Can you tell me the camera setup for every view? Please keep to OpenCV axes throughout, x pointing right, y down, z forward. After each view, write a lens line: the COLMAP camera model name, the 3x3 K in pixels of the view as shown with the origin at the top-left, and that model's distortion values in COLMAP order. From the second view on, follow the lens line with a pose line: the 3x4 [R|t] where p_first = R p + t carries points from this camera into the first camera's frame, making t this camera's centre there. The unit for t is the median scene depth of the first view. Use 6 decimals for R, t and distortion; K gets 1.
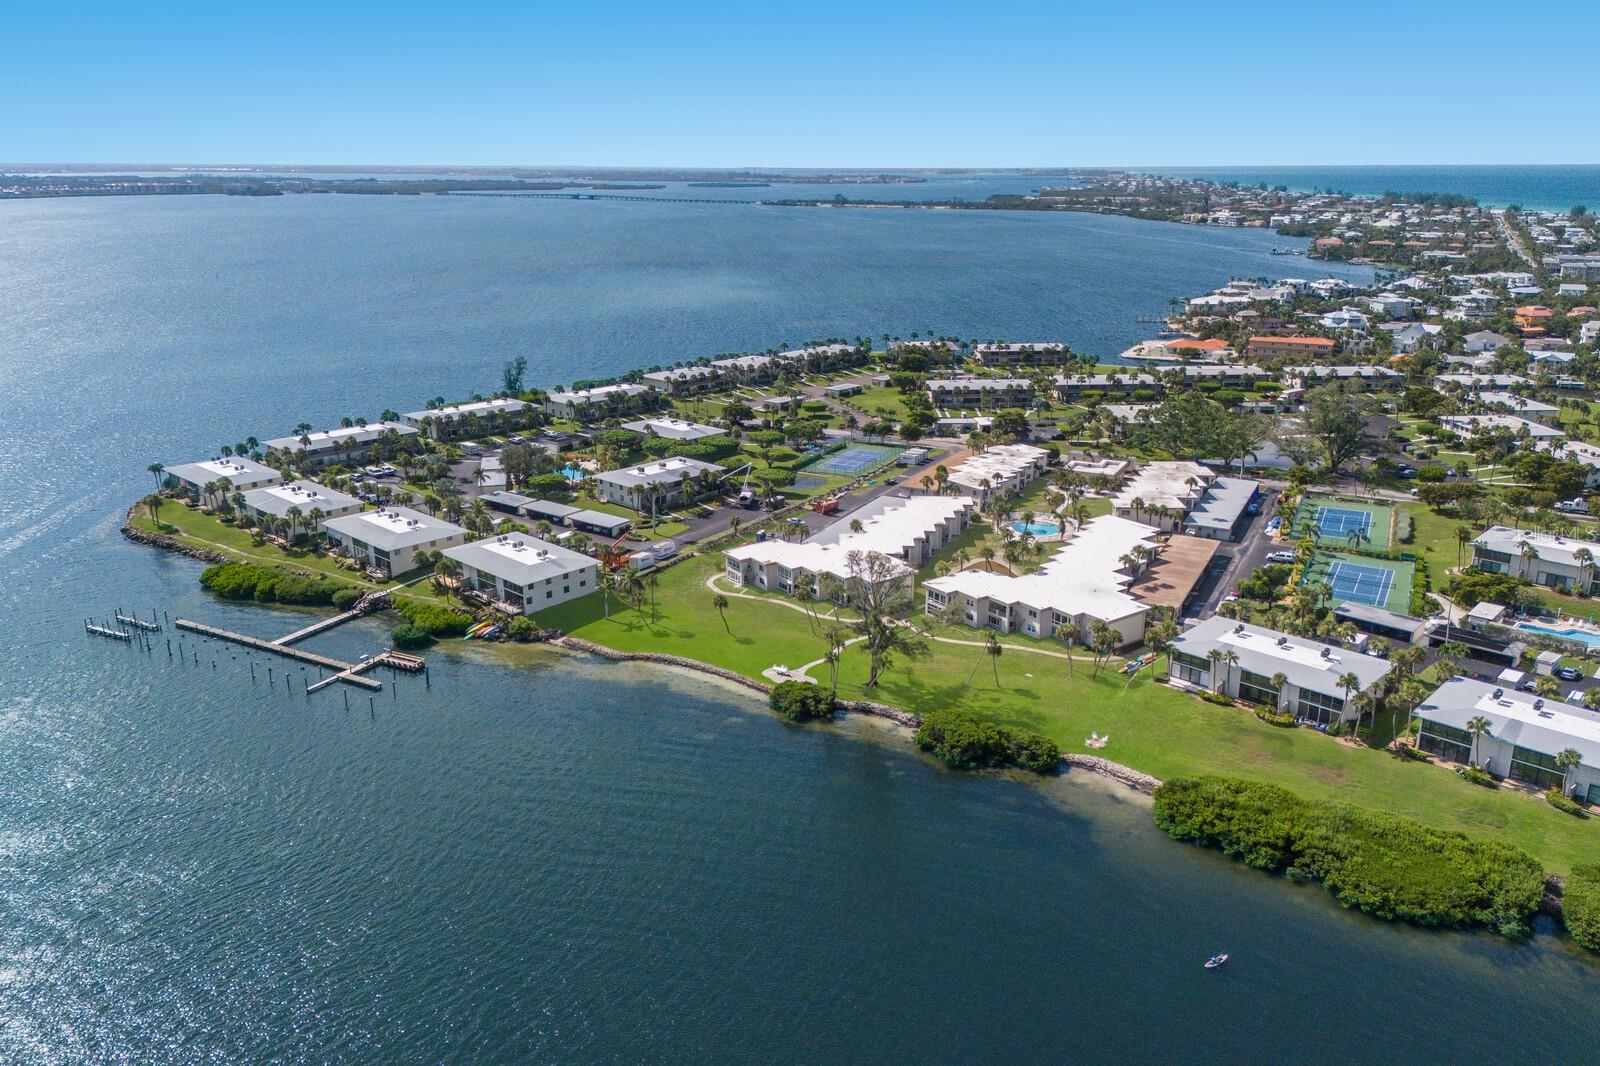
lens RADIAL K [[1174.0, 0, 800.0], [0, 1174.0, 533.0], [0, 0, 1]] dist [0.167018, -0.287134]
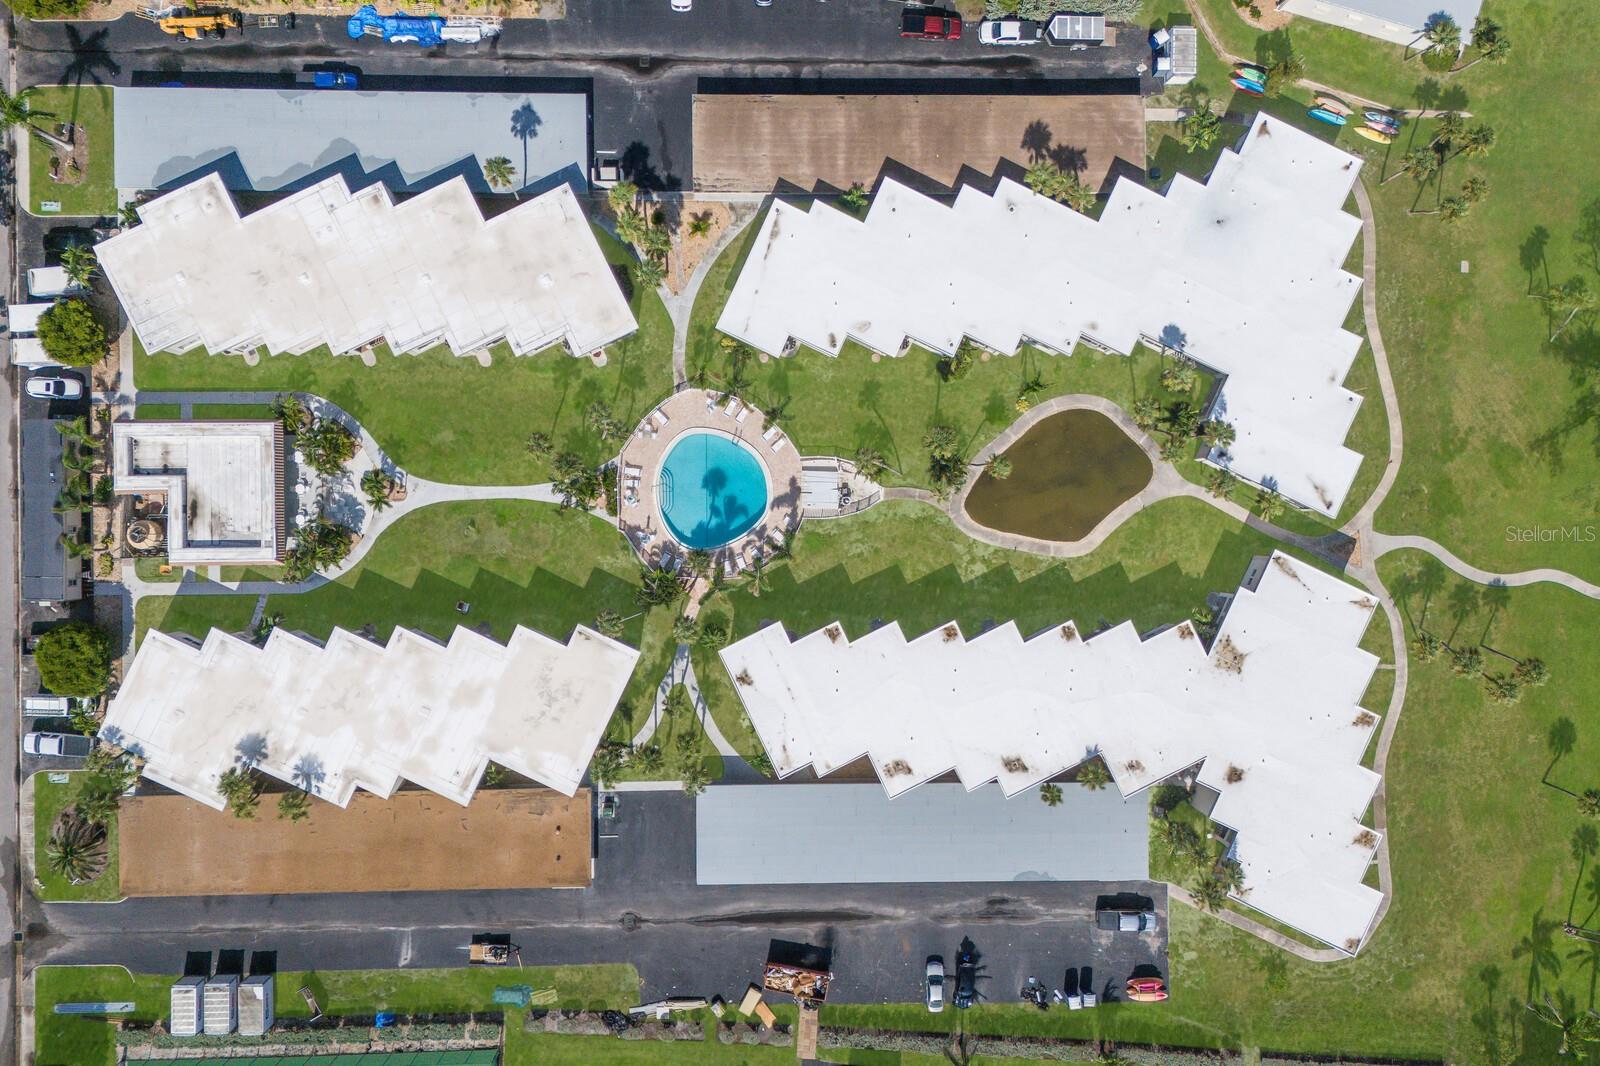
lens RADIAL K [[1240.7, 0, 800.0], [0, 1240.7, 533.0], [0, 0, 1]] dist [0.007961, -0.004650]
pose [[-0.472731, -0.881205, 0.001877, 0.194408], [0.254610, -0.134548, 0.957638, -0.511191], [-0.843622, 0.453184, 0.287968, 0.970141]]
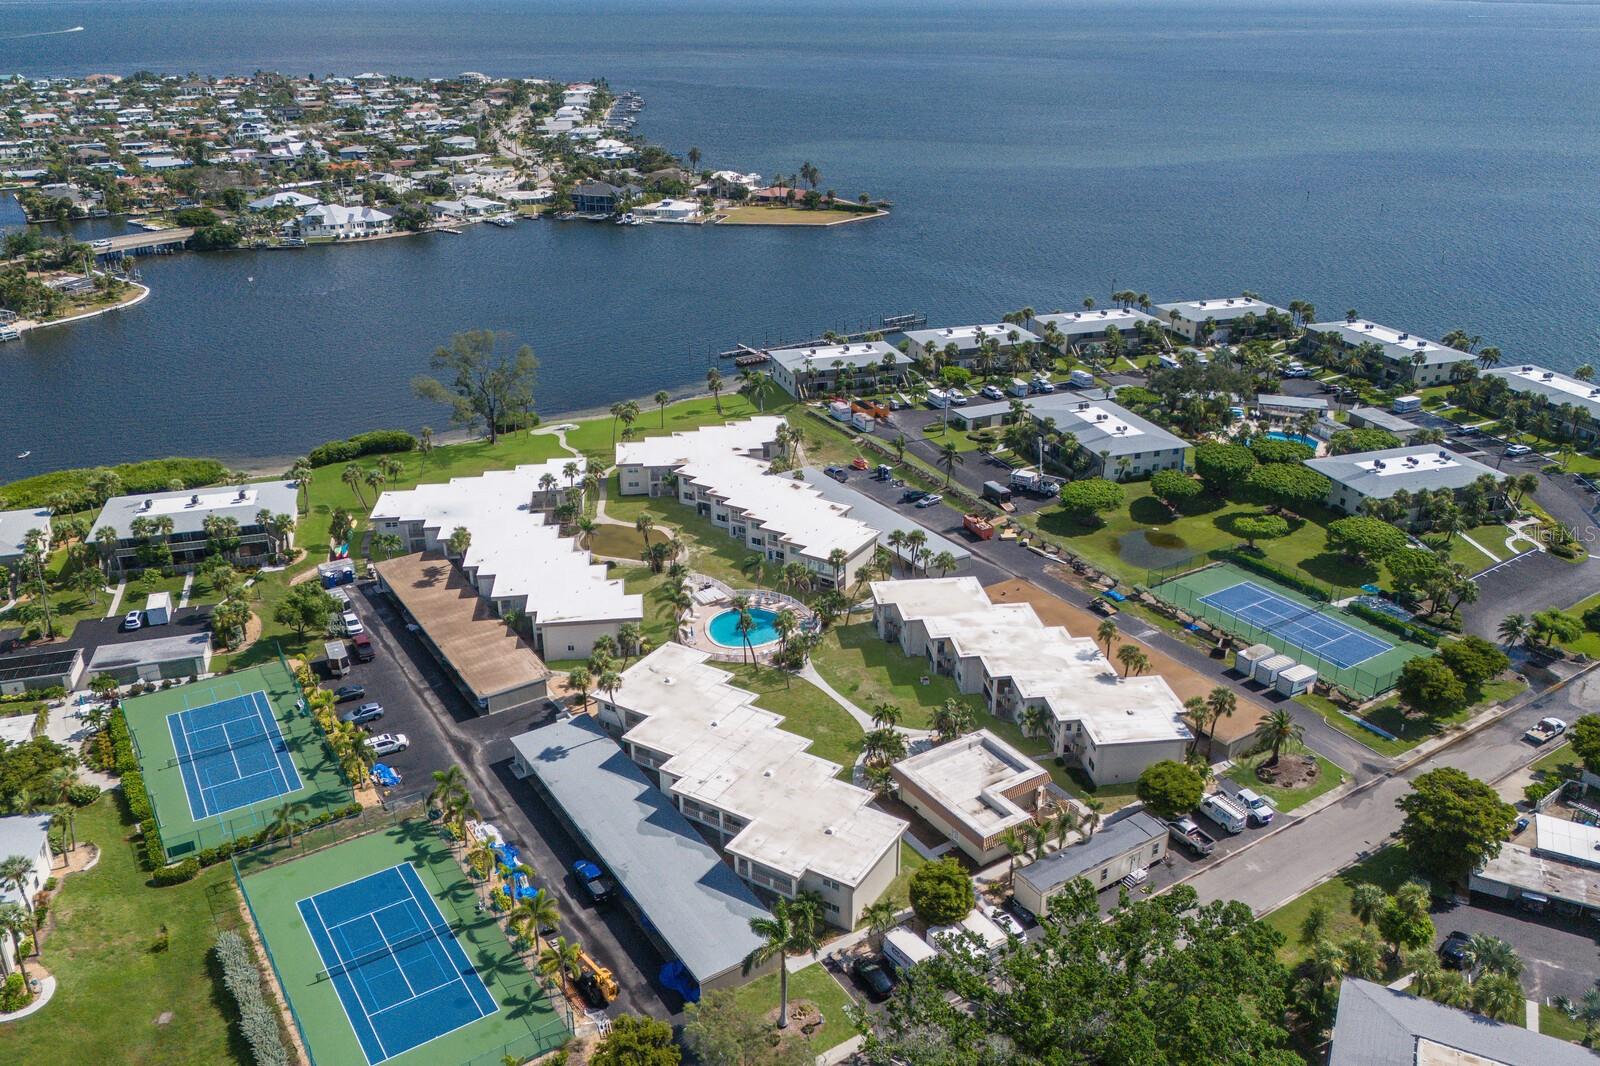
lens RADIAL K [[1240.7, 0, 800.0], [0, 1240.7, 533.0], [0, 0, 1]] dist [0.007961, -0.004650]
pose [[-0.490895, 0.345331, -0.799855, 0.786150], [-0.255502, 0.820655, 0.511120, -0.435540], [0.832911, 0.455270, -0.314623, 1.382664]]
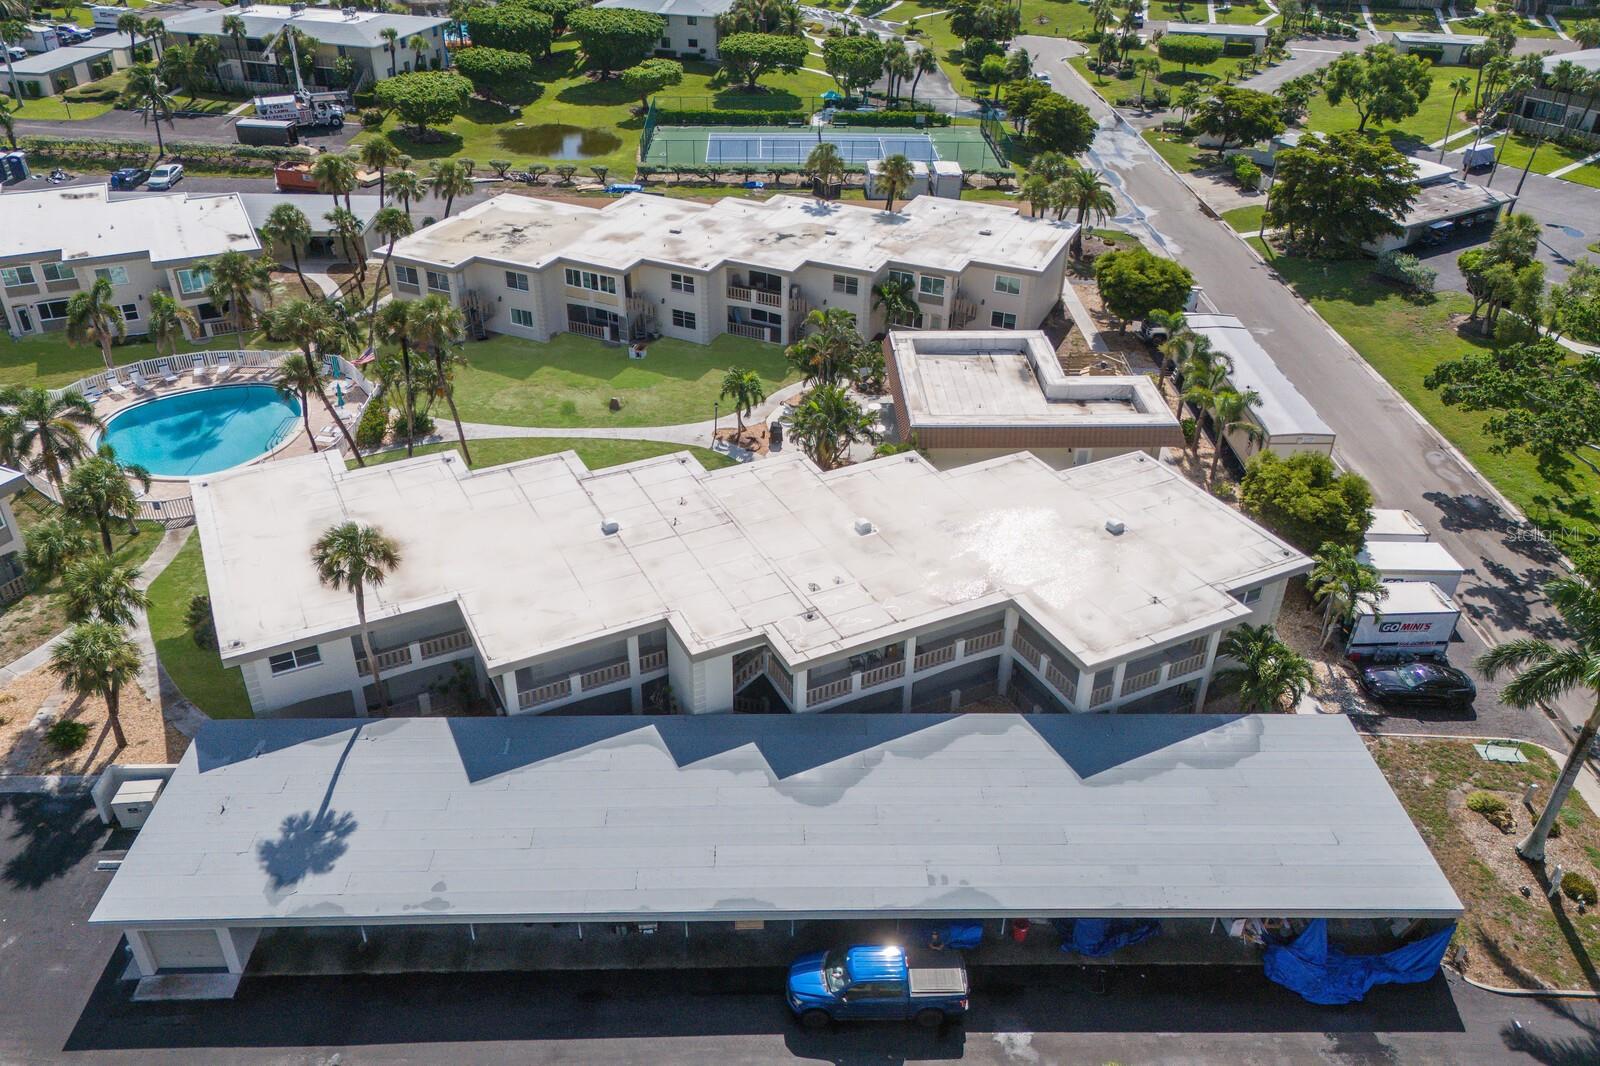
lens RADIAL K [[1240.7, 0, 800.0], [0, 1240.7, 533.0], [0, 0, 1]] dist [0.007961, -0.004650]
pose [[0.483717, 0.468950, -0.738988, 0.555472], [-0.270000, 0.883115, 0.383677, -0.146542], [0.832537, 0.013936, 0.553794, 1.103661]]
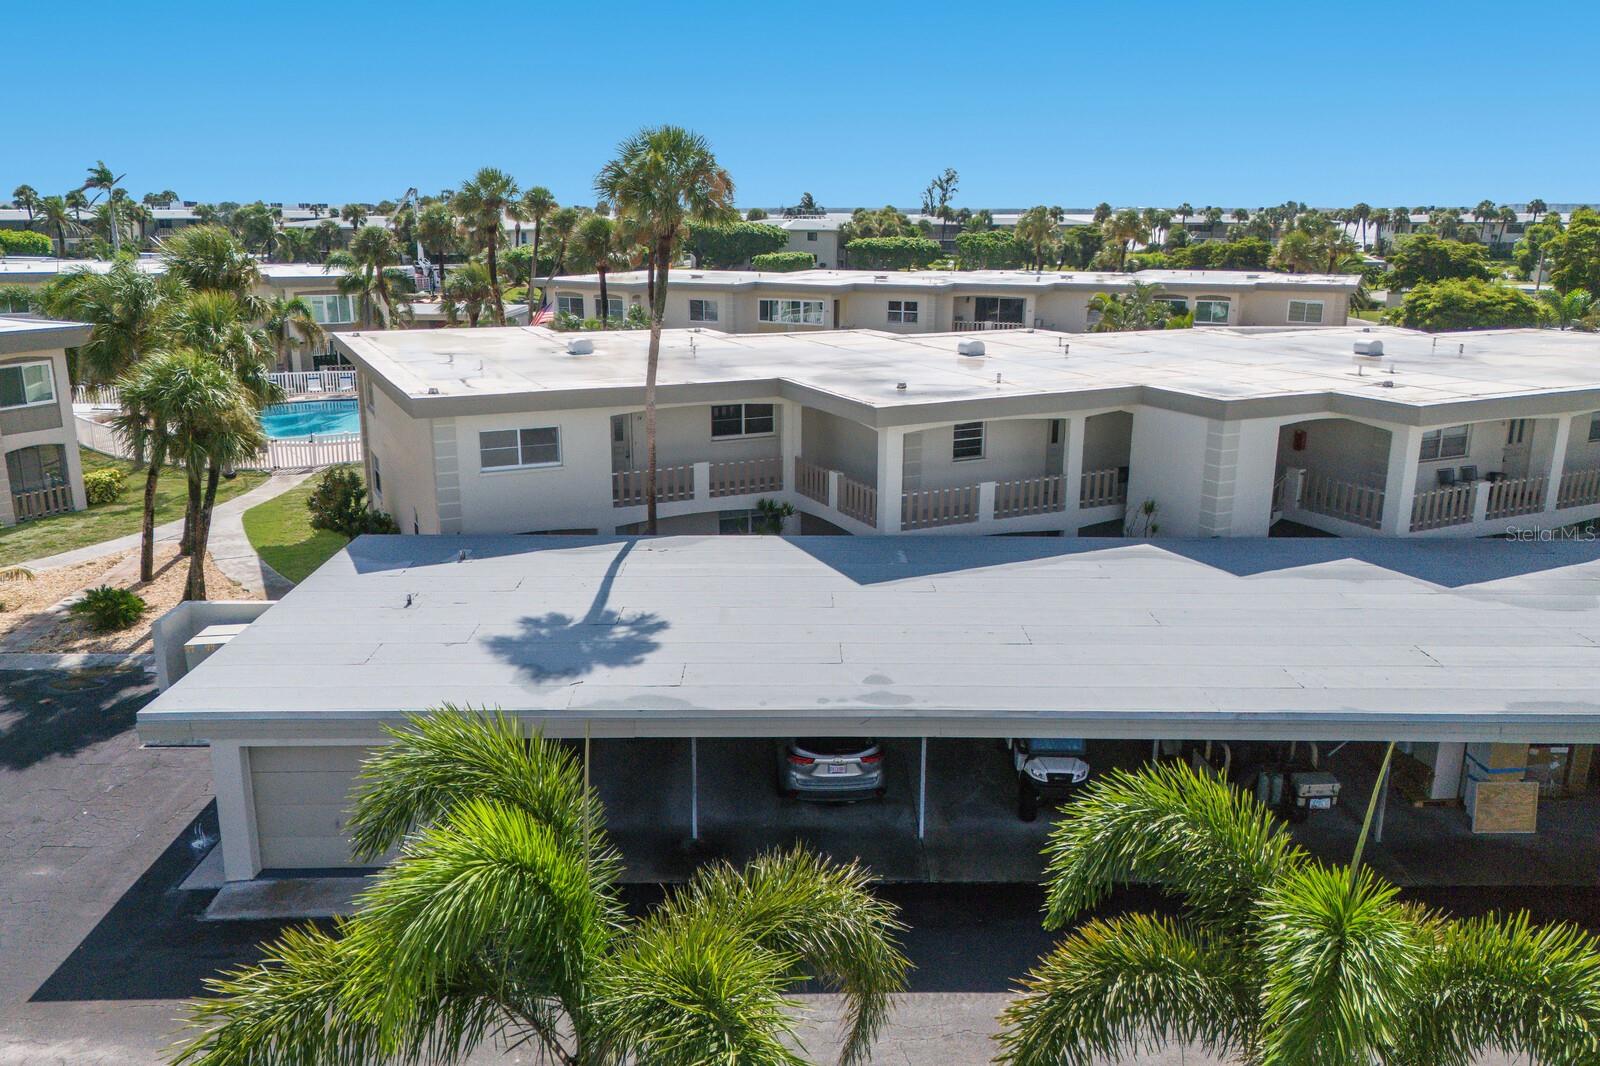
lens RADIAL K [[1267.8, 0, 800.0], [0, 1267.8, 533.0], [0, 0, 1]] dist [0.060758, 0.000929]
pose [[0.455879, 0.259755, -0.851294, 0.491398], [-0.265322, 0.952640, 0.148596, -0.041037], [0.849575, 0.158125, 0.503208, 1.110516]]
